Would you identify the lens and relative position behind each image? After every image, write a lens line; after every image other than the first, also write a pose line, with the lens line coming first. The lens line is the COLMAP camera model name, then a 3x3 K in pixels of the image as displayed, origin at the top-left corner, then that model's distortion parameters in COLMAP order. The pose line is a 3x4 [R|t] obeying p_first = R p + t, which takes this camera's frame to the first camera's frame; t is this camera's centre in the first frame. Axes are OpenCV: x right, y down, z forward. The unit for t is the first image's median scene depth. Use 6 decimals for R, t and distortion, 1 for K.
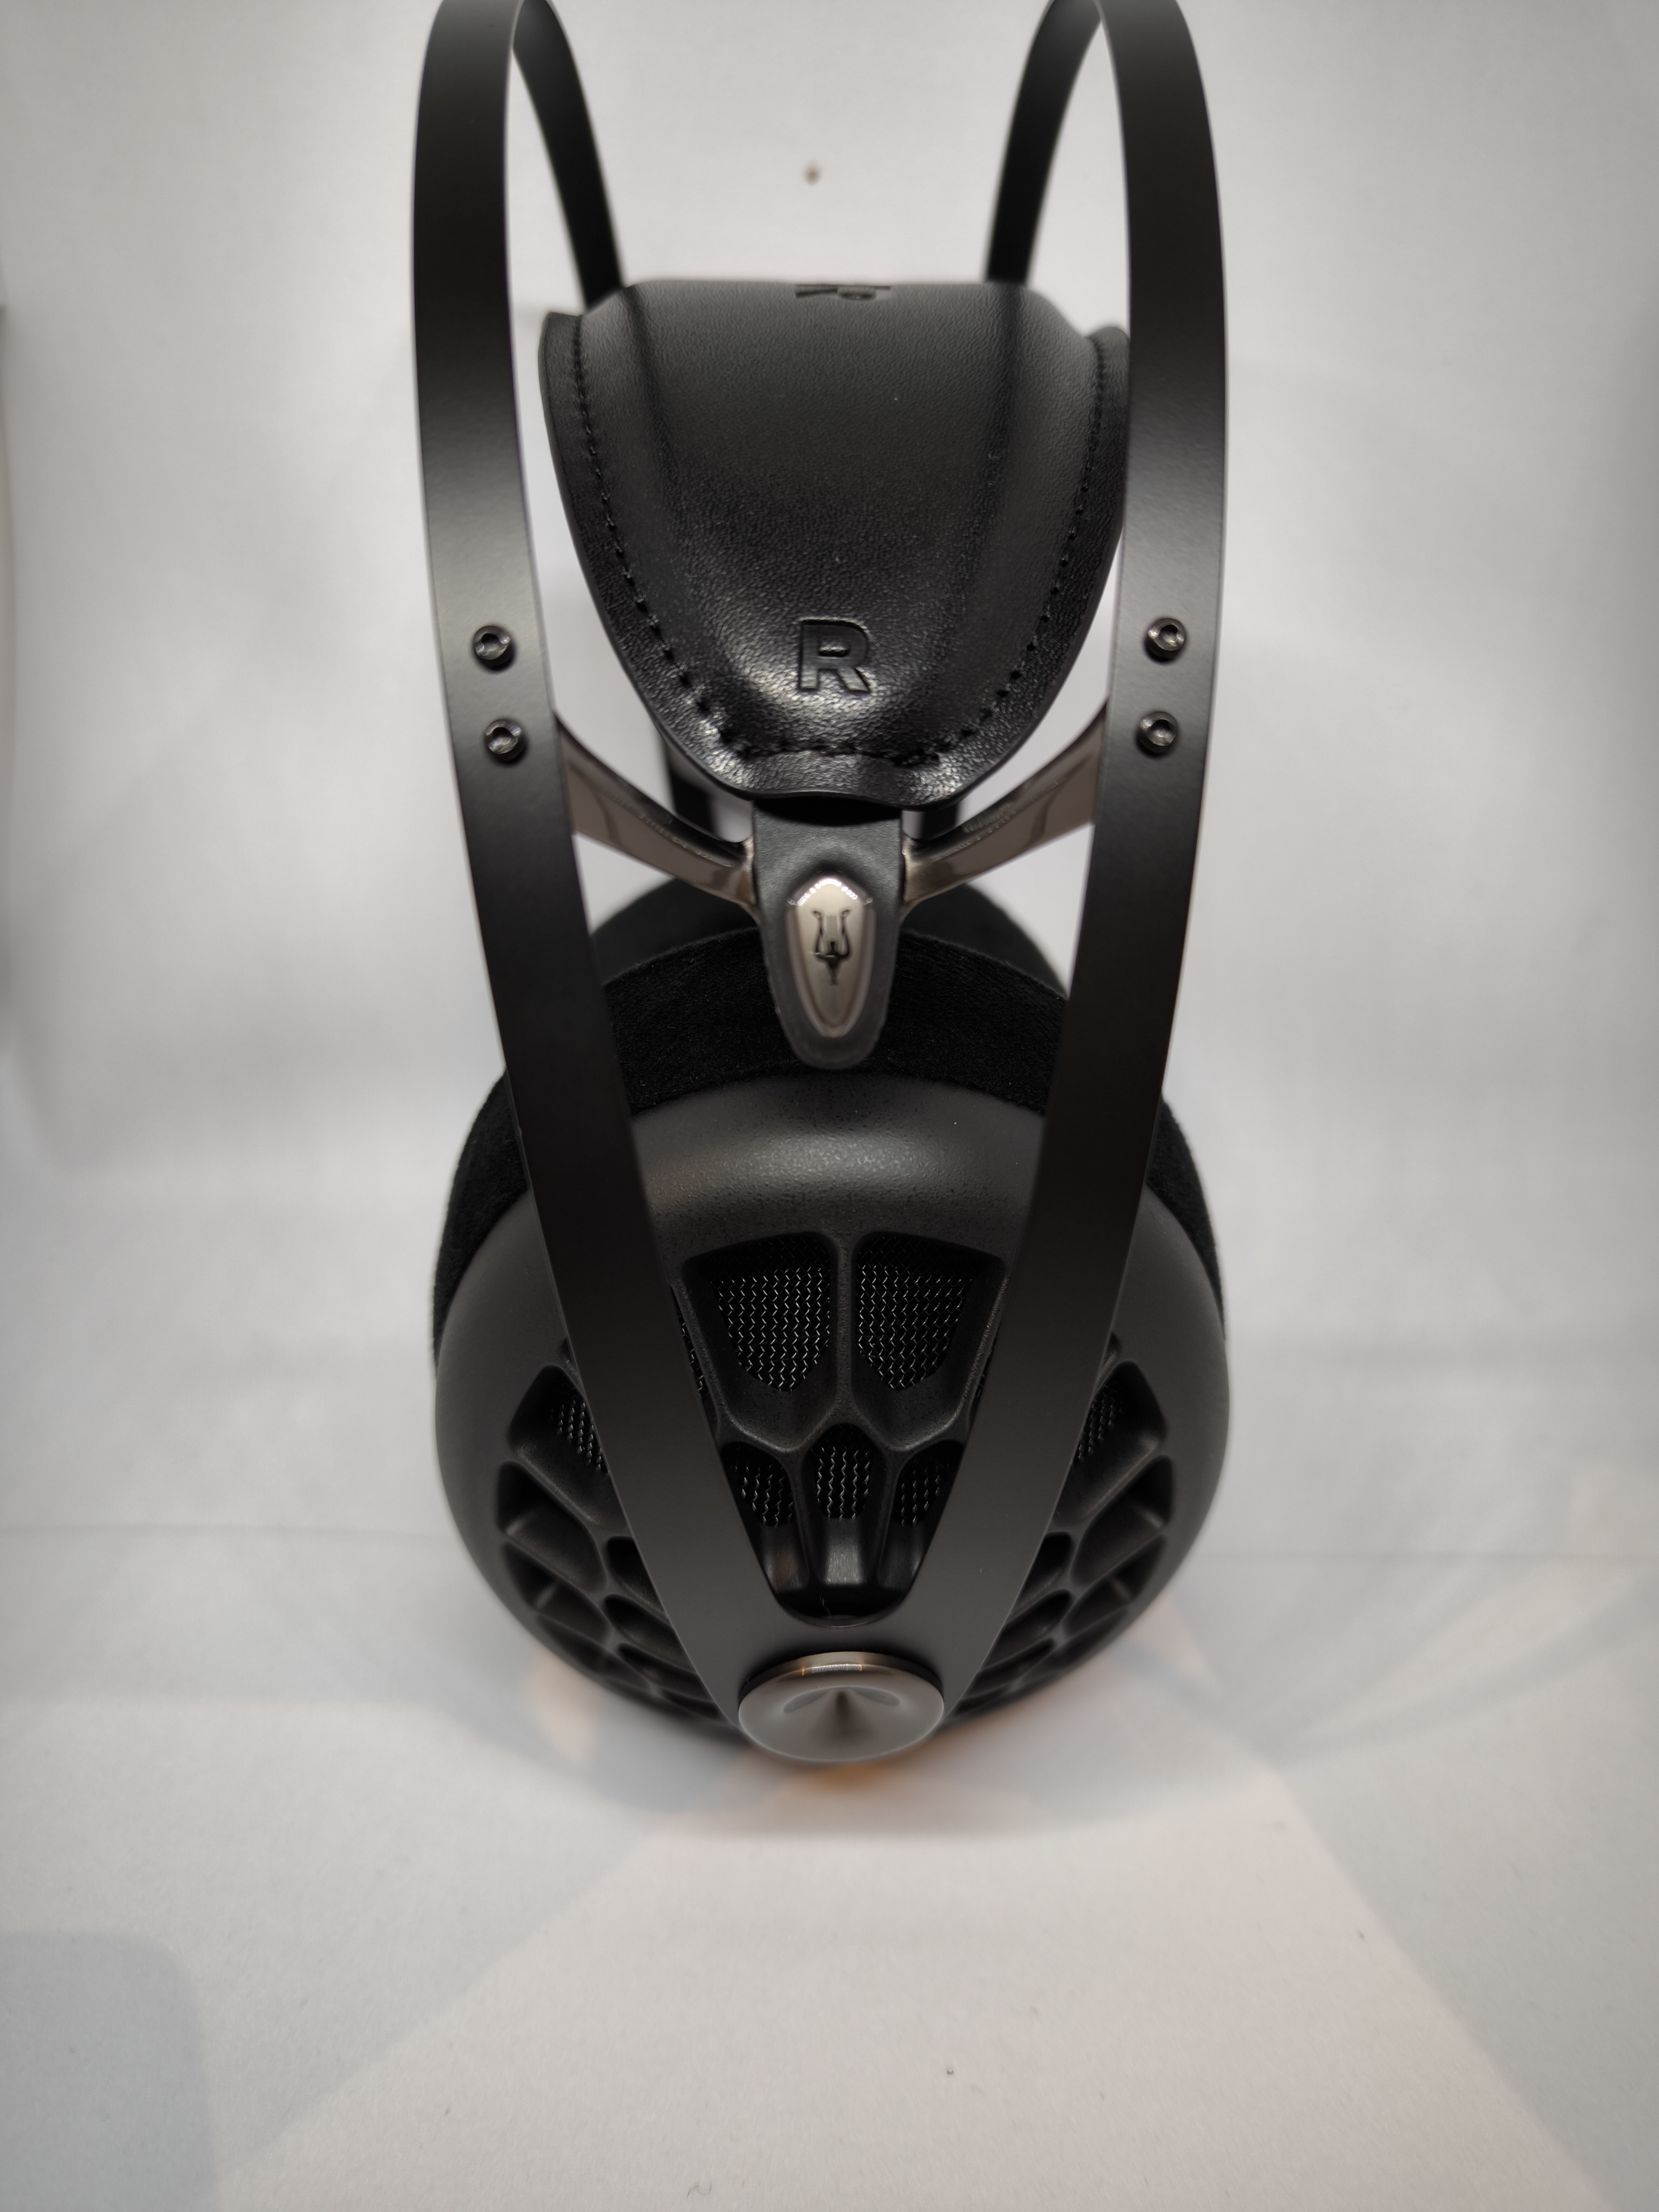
lens RADIAL K [[1666.3, 0, 833.5], [0, 1666.3, 1109.6], [0, 0, 1]] dist [-0.048522, 0.017458]
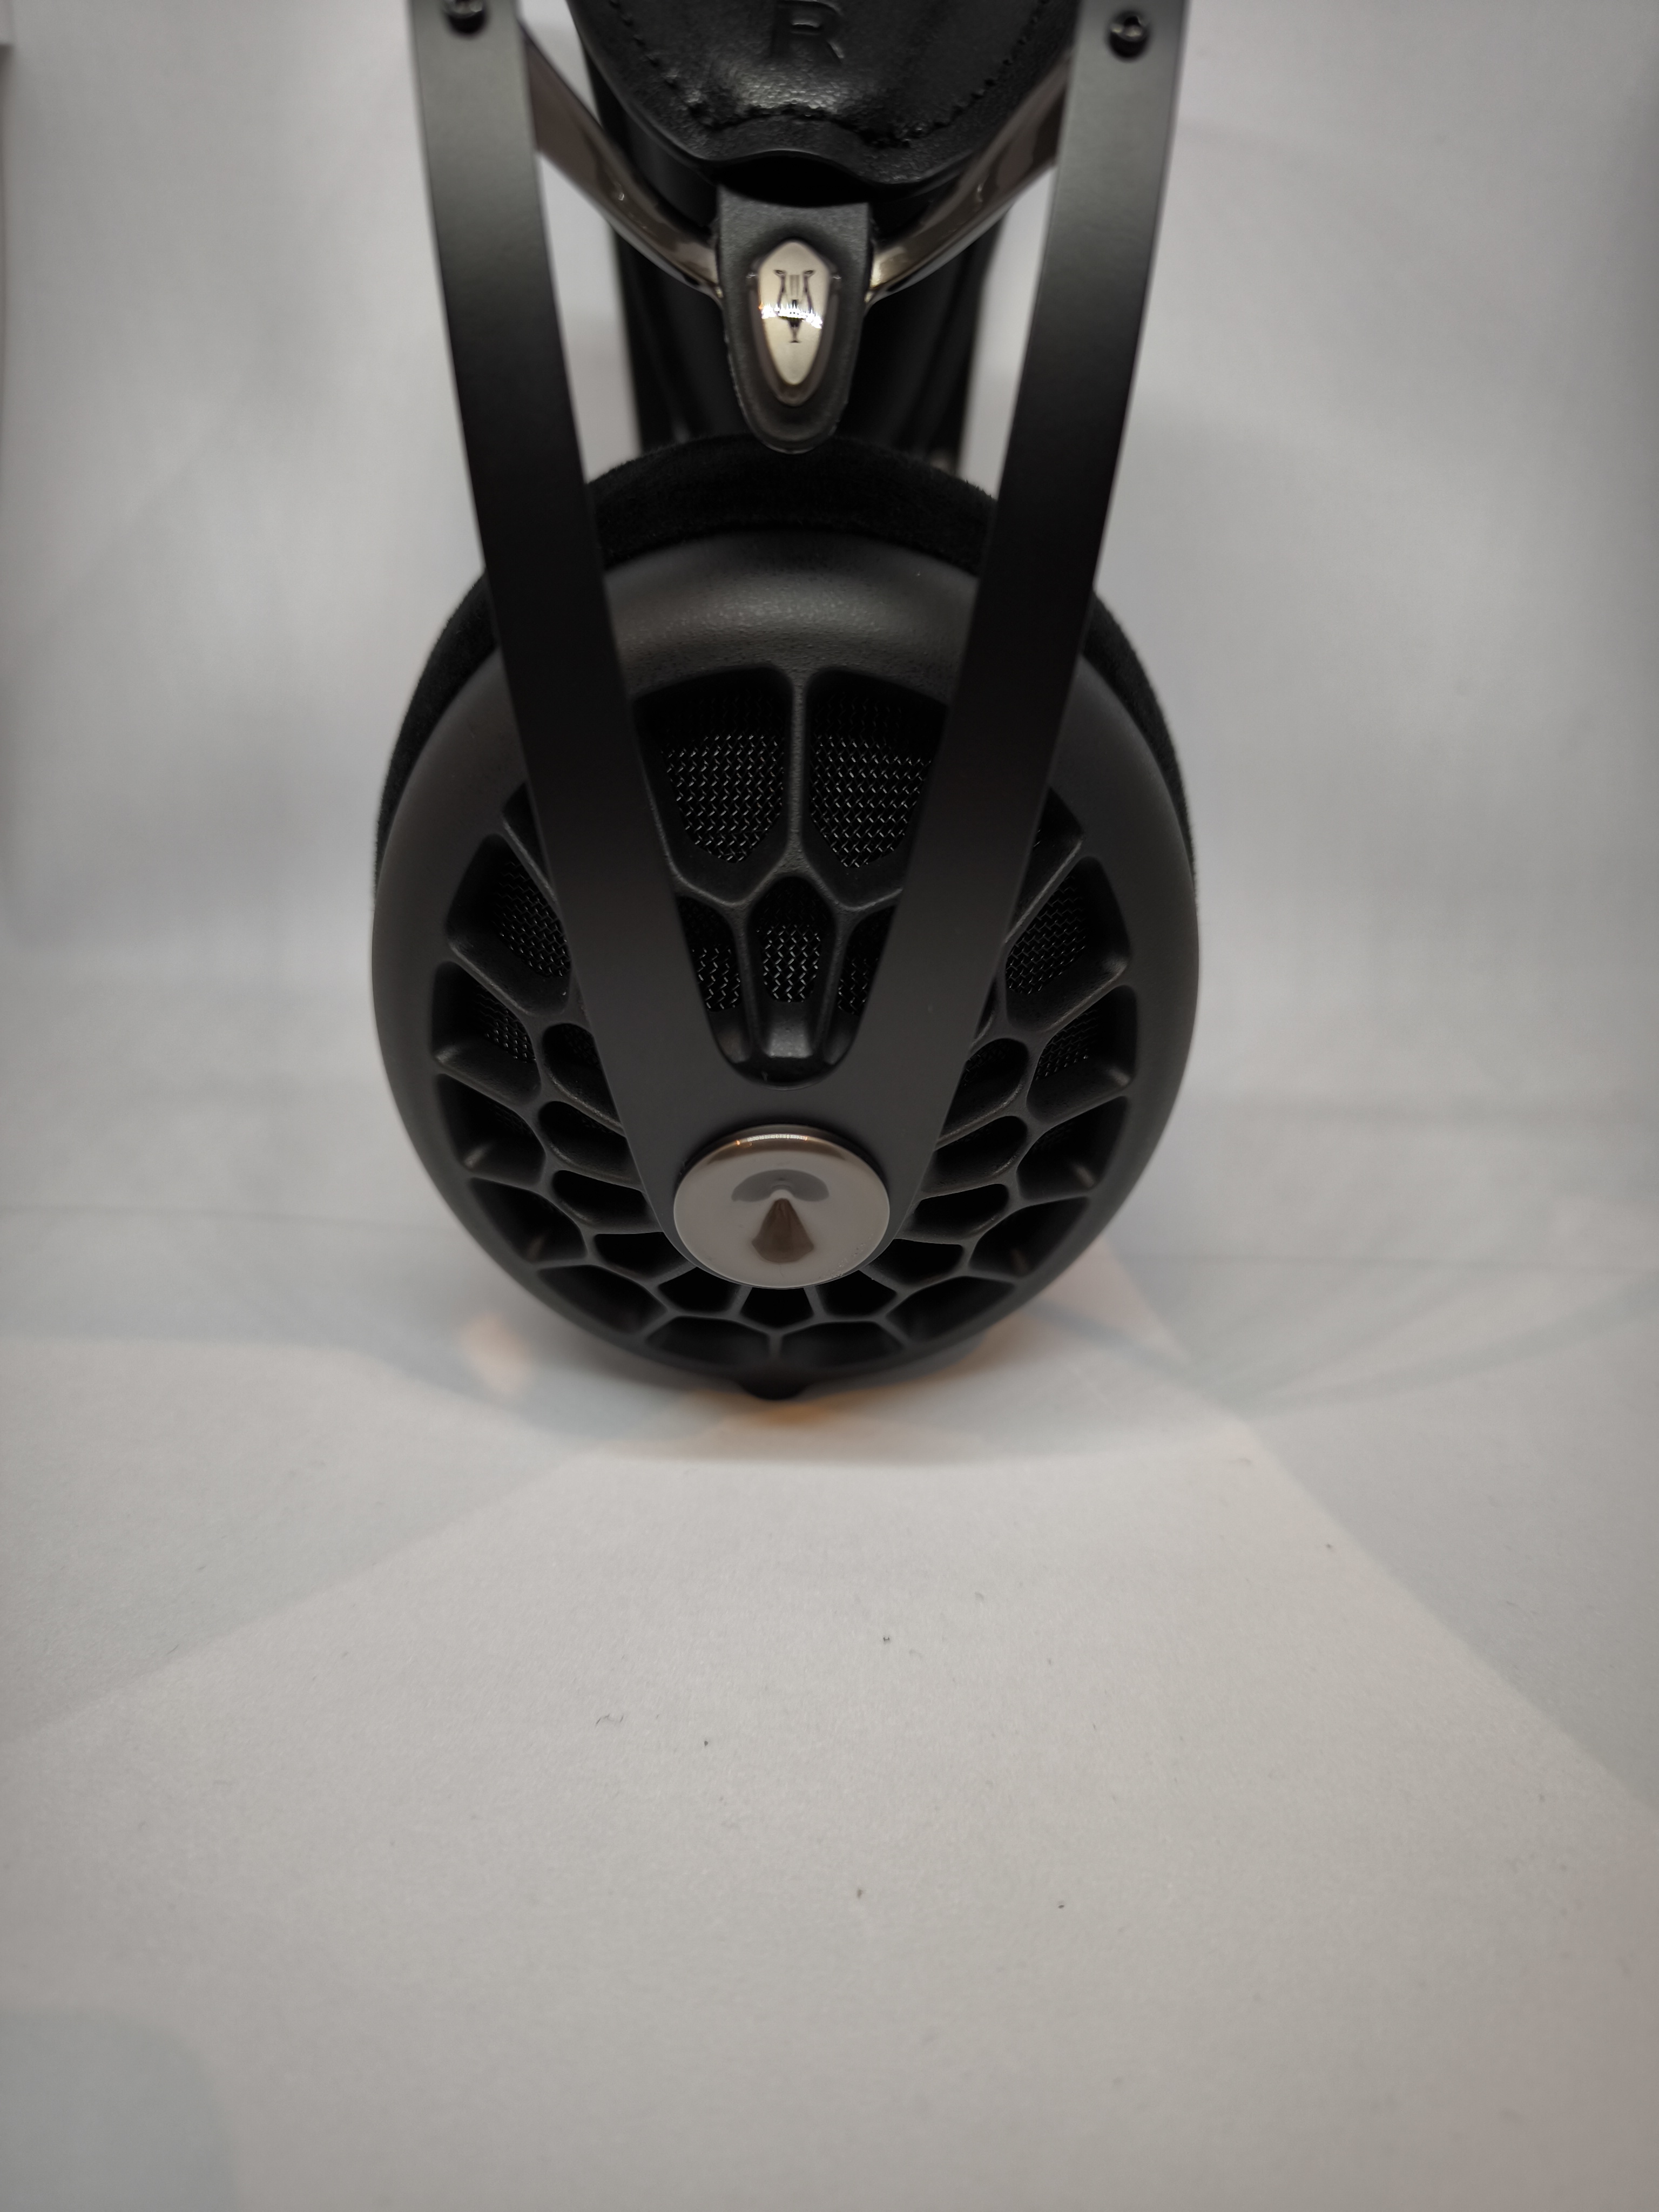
lens RADIAL K [[1666.3, 0, 827.1], [0, 1666.3, 1112.2], [0, 0, 1]] dist [-0.048522, 0.017458]
pose [[0.999463, 0.032682, 0.002359, 0.026670], [-0.032519, 0.998166, -0.051070, 0.355766], [-0.004024, 0.050965, 0.998692, 0.046975]]
